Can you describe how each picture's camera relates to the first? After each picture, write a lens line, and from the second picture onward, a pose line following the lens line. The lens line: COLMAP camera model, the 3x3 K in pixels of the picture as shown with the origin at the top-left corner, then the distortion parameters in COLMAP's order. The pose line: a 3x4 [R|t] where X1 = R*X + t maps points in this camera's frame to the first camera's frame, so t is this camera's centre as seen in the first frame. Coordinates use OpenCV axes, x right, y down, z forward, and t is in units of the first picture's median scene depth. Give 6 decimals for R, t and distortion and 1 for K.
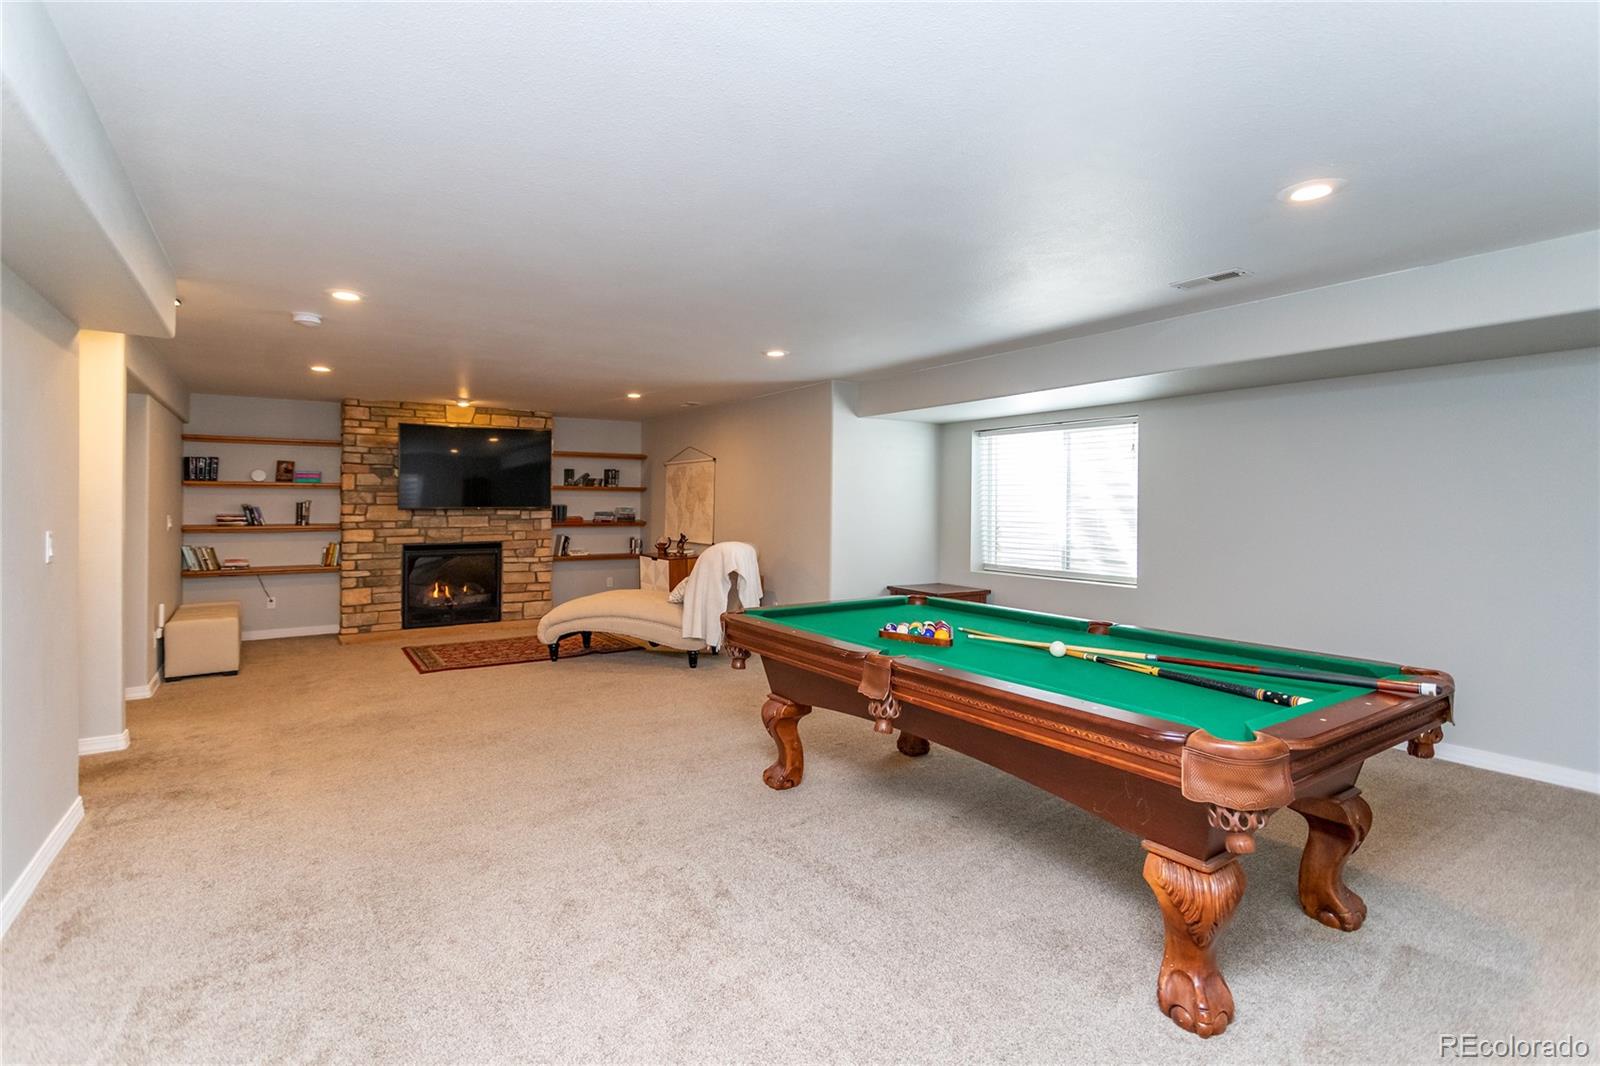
lens RADIAL K [[785.0, 0, 796.9], [0, 785.0, 496.7], [0, 0, 1]] dist [-0.001081, 0.002313]
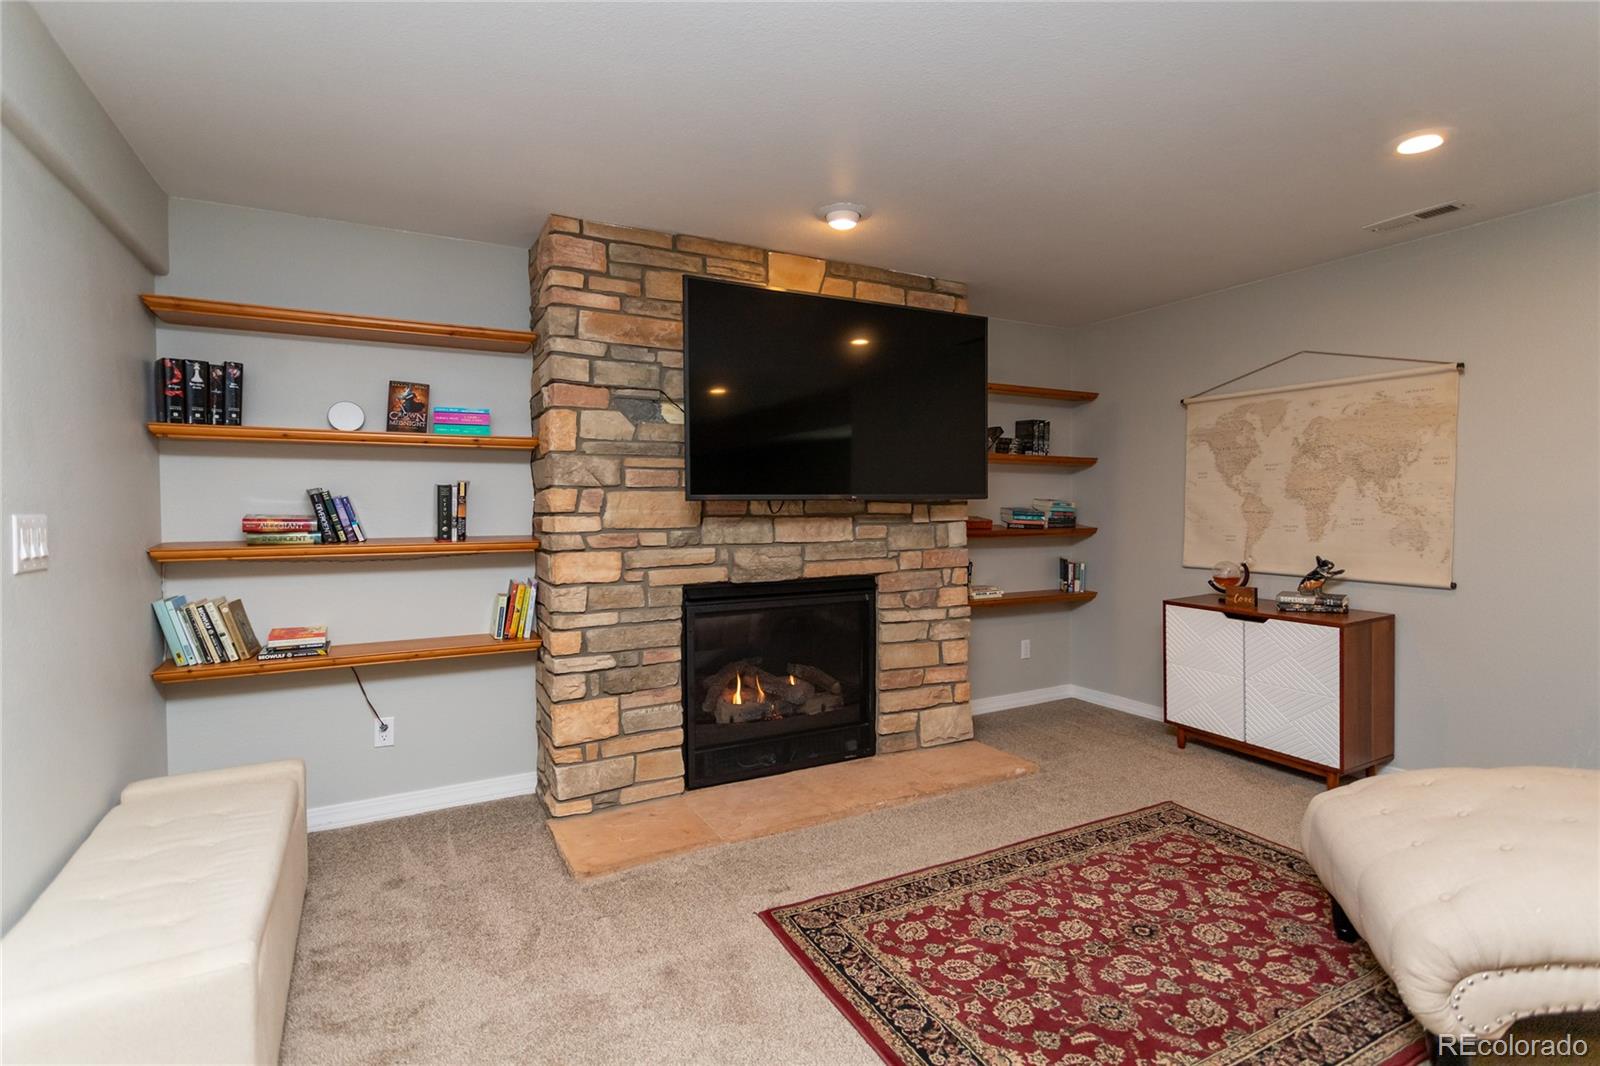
lens RADIAL K [[785.0, 0, 803.3], [0, 785.0, 529.2], [0, 0, 1]] dist [-0.001081, 0.002313]
pose [[0.994900, -0.005607, -0.100706, -0.407086], [0.009135, 0.999359, 0.034604, 0.017638], [0.100448, -0.035347, 0.994314, 0.613326]]
